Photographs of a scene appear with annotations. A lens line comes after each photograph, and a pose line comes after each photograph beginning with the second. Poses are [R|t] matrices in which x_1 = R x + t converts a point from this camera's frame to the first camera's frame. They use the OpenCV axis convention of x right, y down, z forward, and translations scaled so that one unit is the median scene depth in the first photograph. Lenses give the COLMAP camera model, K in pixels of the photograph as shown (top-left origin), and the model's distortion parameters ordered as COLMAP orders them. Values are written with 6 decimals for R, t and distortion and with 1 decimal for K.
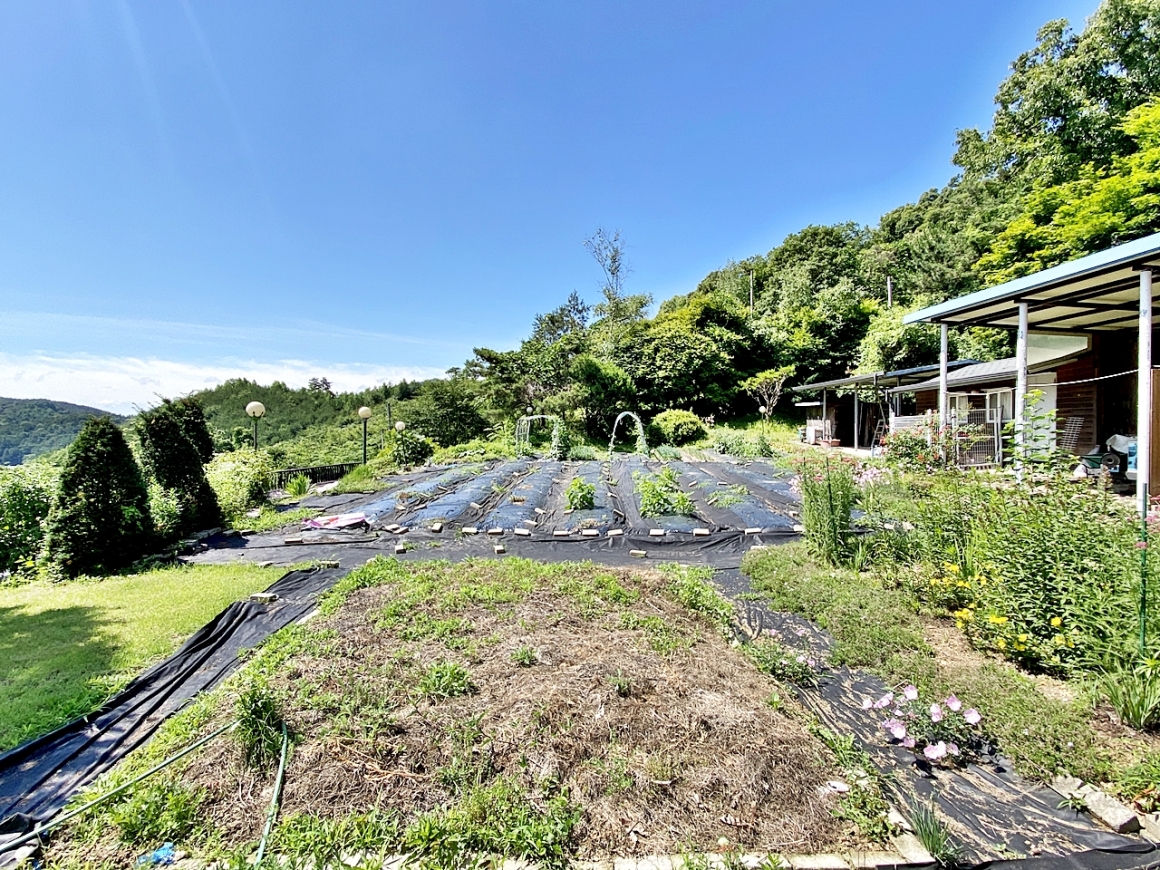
lens RADIAL K [[576.4, 0, 580.4], [0, 576.4, 438.6], [0, 0, 1]] dist [0.041890, -0.037948]
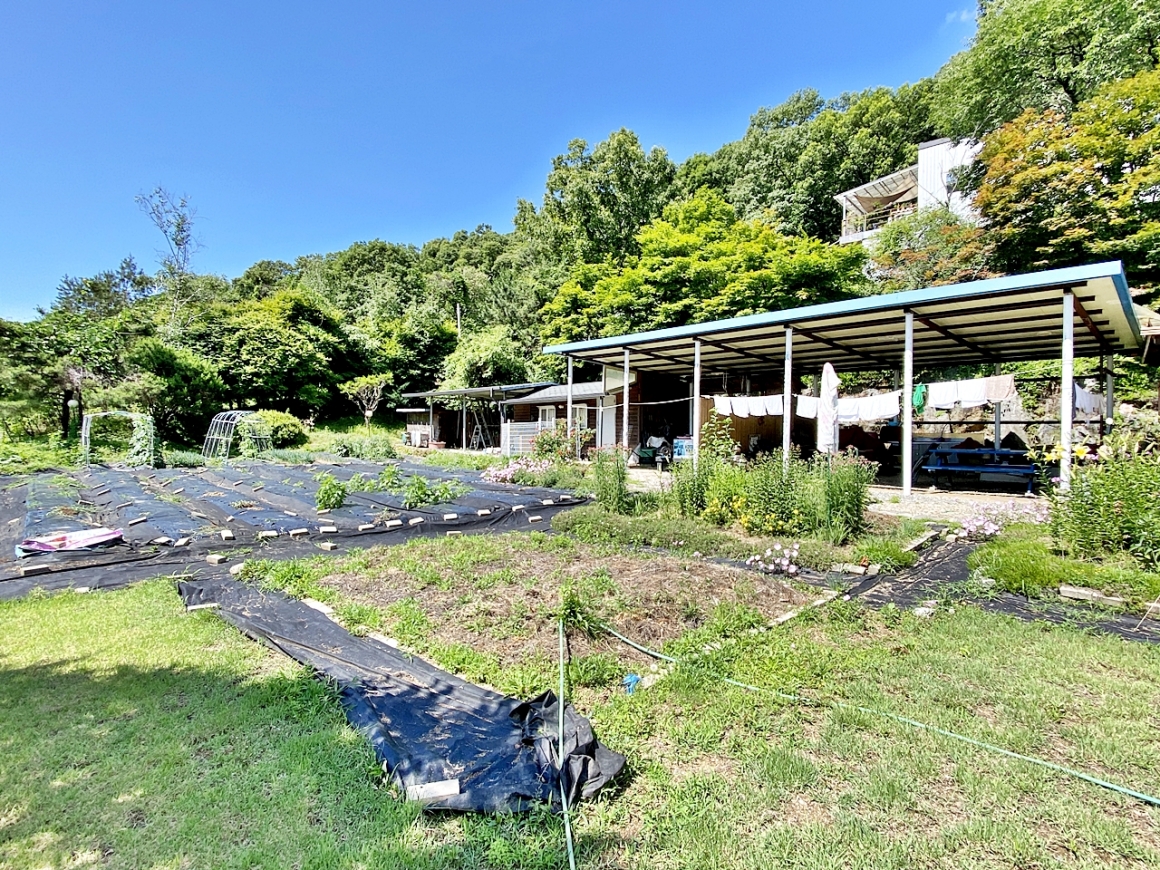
lens RADIAL K [[576.4, 0, 580.4], [0, 576.4, 438.6], [0, 0, 1]] dist [0.041890, -0.037948]
pose [[0.722442, 0.004448, 0.691417, -0.112157], [0.002692, 0.999954, -0.009245, 0.004095], [-0.691426, 0.008540, 0.722397, -0.003151]]
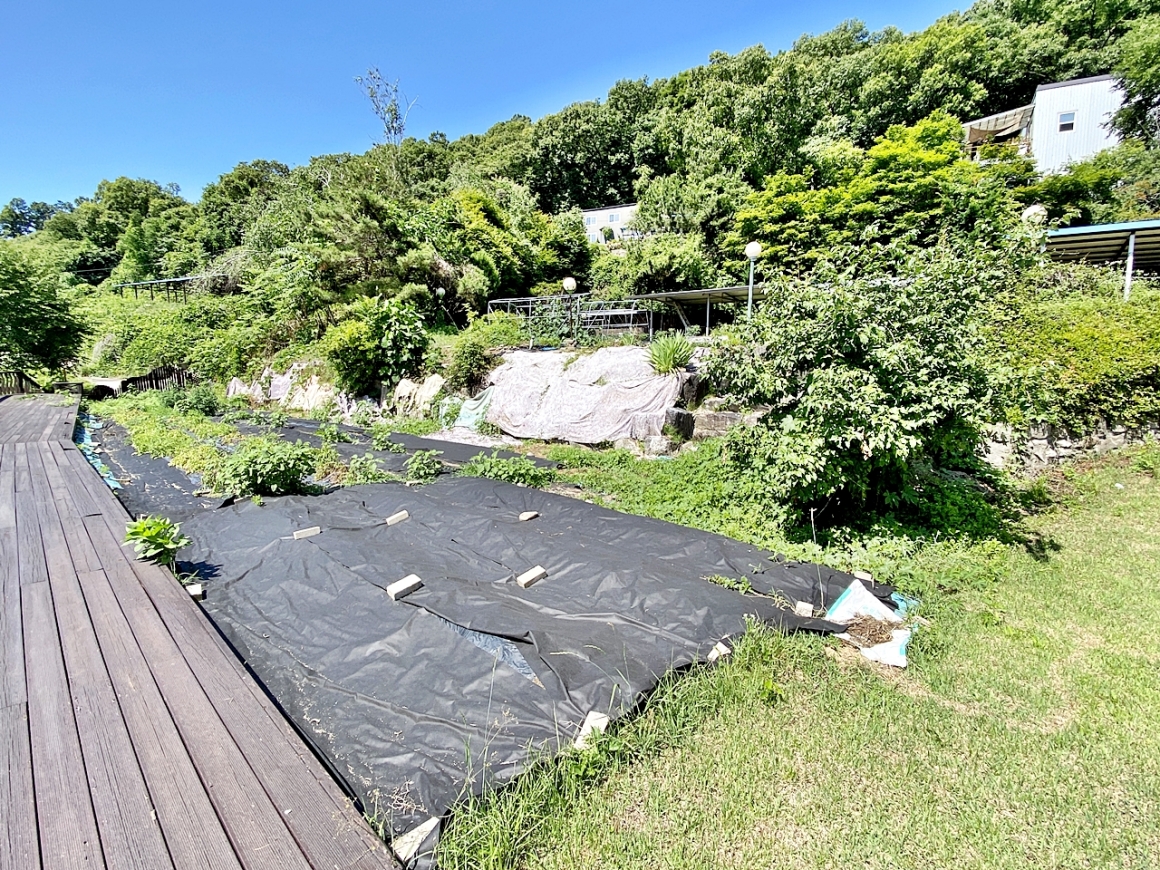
lens RADIAL K [[556.3, 0, 595.7], [0, 556.3, 437.7], [0, 0, 1]] dist [0.040161, -0.029548]
pose [[0.573222, -0.105564, 0.812572, -0.491306], [0.020536, 0.993206, 0.114544, 0.052545], [-0.819143, -0.048972, 0.571495, 0.332379]]
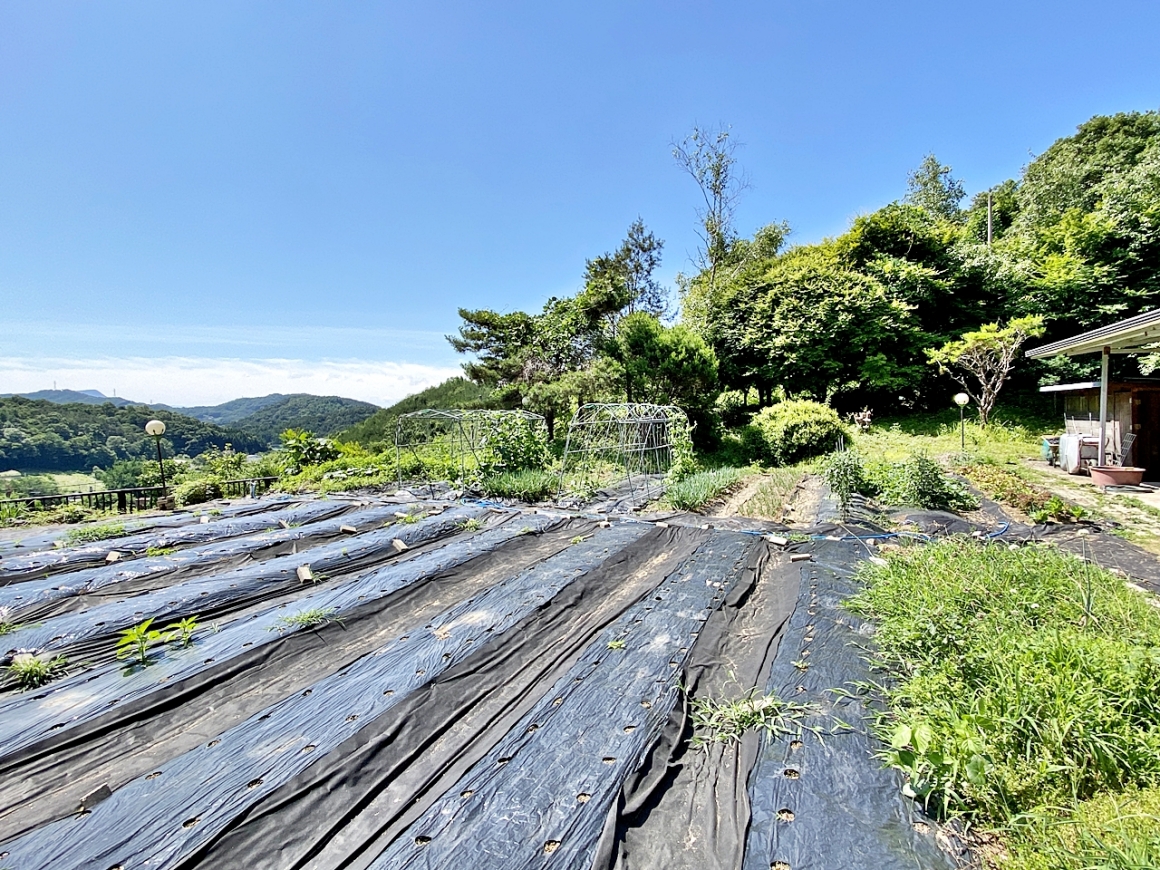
lens RADIAL K [[582.3, 0, 581.5], [0, 582.3, 443.0], [0, 0, 1]] dist [0.022190, -0.024089]
pose [[0.940973, 0.019228, -0.337935, 0.154086], [-0.013424, 0.999720, 0.019503, -0.014279], [0.338215, -0.013816, 0.940967, 0.350583]]
